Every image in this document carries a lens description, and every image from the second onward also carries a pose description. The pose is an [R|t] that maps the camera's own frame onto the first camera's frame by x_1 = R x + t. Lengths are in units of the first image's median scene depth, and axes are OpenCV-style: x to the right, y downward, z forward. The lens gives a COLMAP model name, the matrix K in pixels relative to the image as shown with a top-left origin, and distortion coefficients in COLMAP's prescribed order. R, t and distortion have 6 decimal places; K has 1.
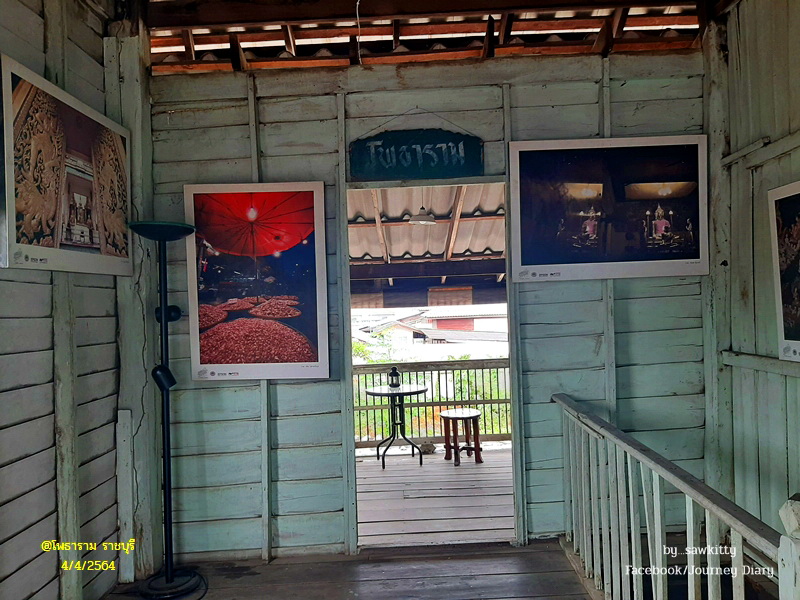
lens RADIAL K [[621.7, 0, 408.9], [0, 621.7, 301.5], [0, 0, 1]] dist [0.084550, -0.158062]
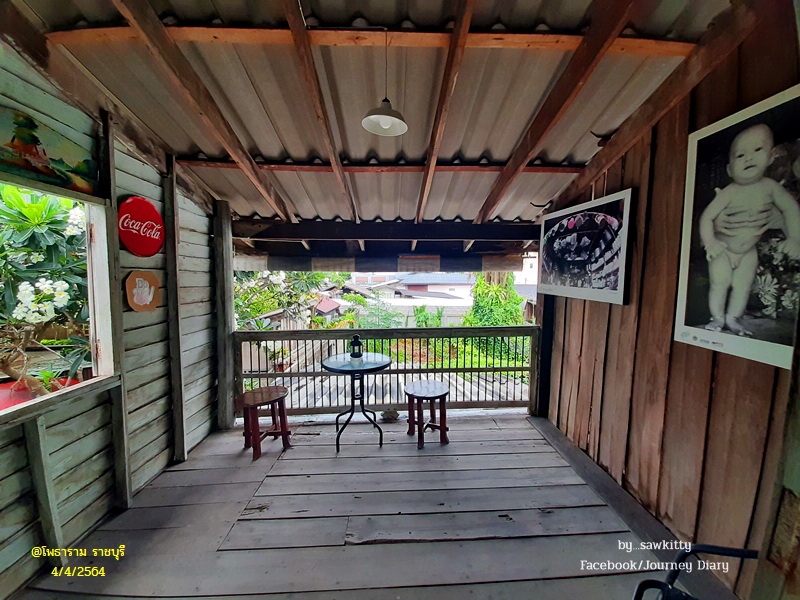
lens RADIAL K [[316.3, 0, 404.2], [0, 316.3, 299.3], [0, 0, 1]] dist [0.014868, -0.015385]
pose [[0.998808, 0.034394, 0.034630, 0.032874], [-0.036909, 0.996514, 0.074814, 0.017237], [-0.031936, -0.076003, 0.996596, 0.615923]]
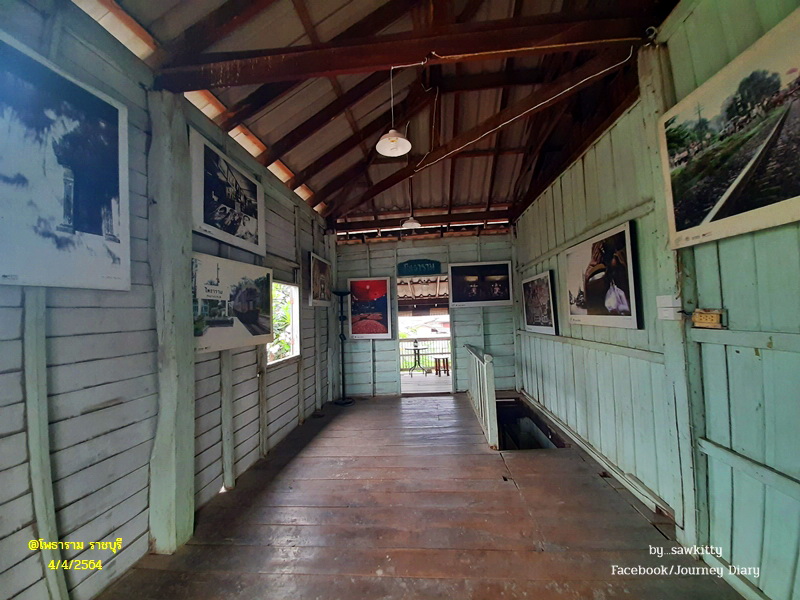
lens RADIAL K [[316.3, 0, 404.2], [0, 316.3, 299.3], [0, 0, 1]] dist [0.014868, -0.015385]
pose [[0.996728, -0.008243, -0.080409, 0.041682], [0.004601, 0.998960, -0.045371, -0.001746], [0.080699, 0.044853, 0.995729, -0.379990]]
